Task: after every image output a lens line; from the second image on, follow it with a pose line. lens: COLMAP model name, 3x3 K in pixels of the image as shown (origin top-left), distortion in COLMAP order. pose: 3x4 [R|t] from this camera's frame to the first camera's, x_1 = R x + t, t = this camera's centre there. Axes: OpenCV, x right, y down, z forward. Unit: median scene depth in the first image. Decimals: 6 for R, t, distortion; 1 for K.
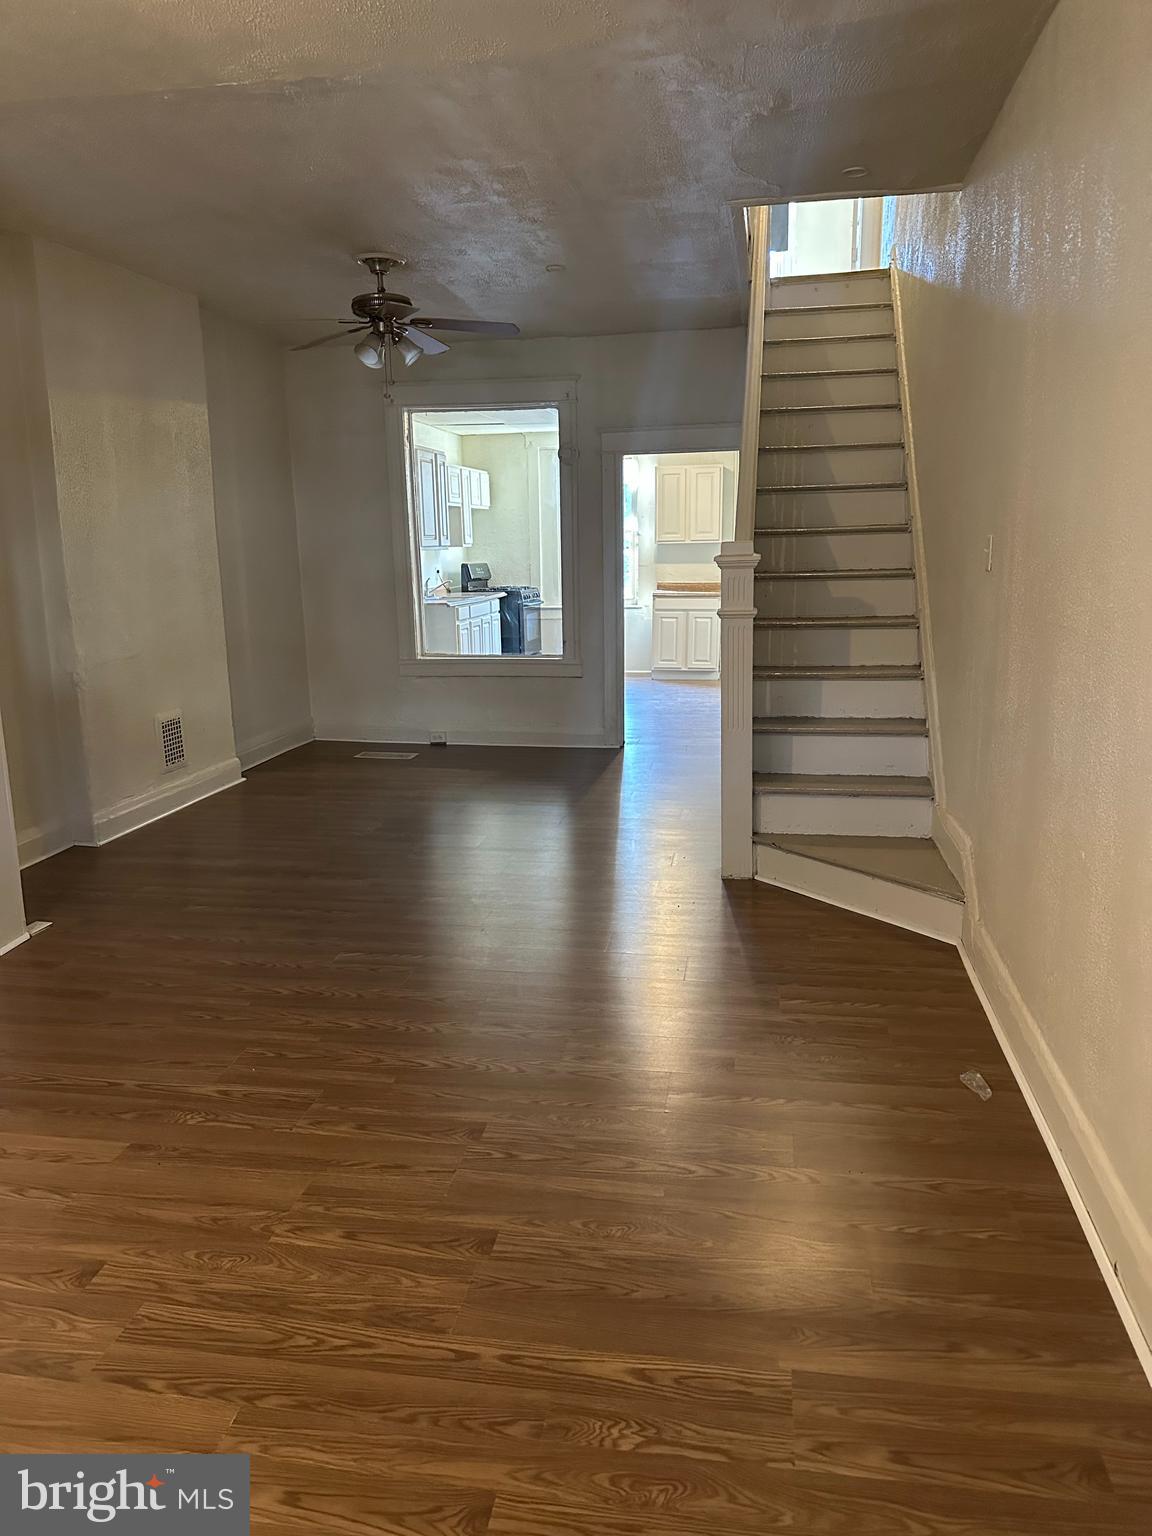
lens RADIAL K [[1071.9, 0, 576.0], [0, 1071.9, 768.0], [0, 0, 1]] dist [0.171908, -0.245851]
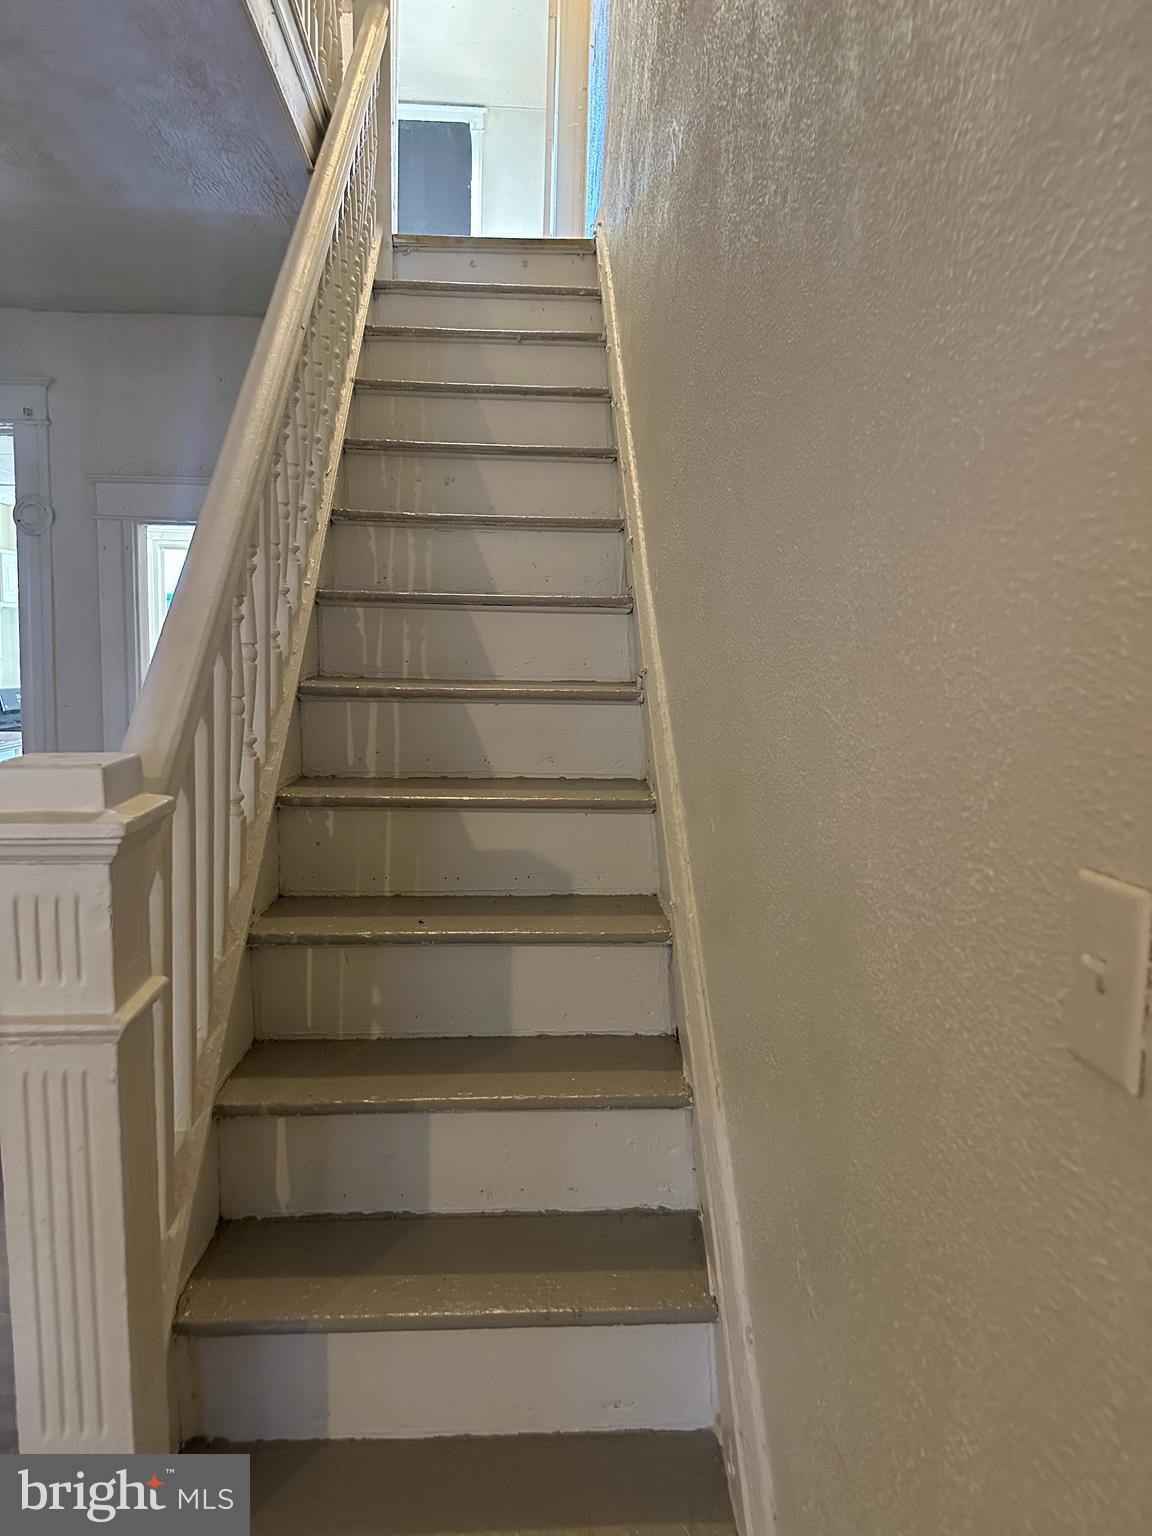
lens RADIAL K [[1071.9, 0, 576.0], [0, 1071.9, 768.0], [0, 0, 1]] dist [0.171908, -0.245851]
pose [[0.973636, 0.003056, 0.228088, 0.166907], [0.019387, 0.995184, -0.096092, -0.138317], [-0.227283, 0.097980, 0.968887, 0.543001]]
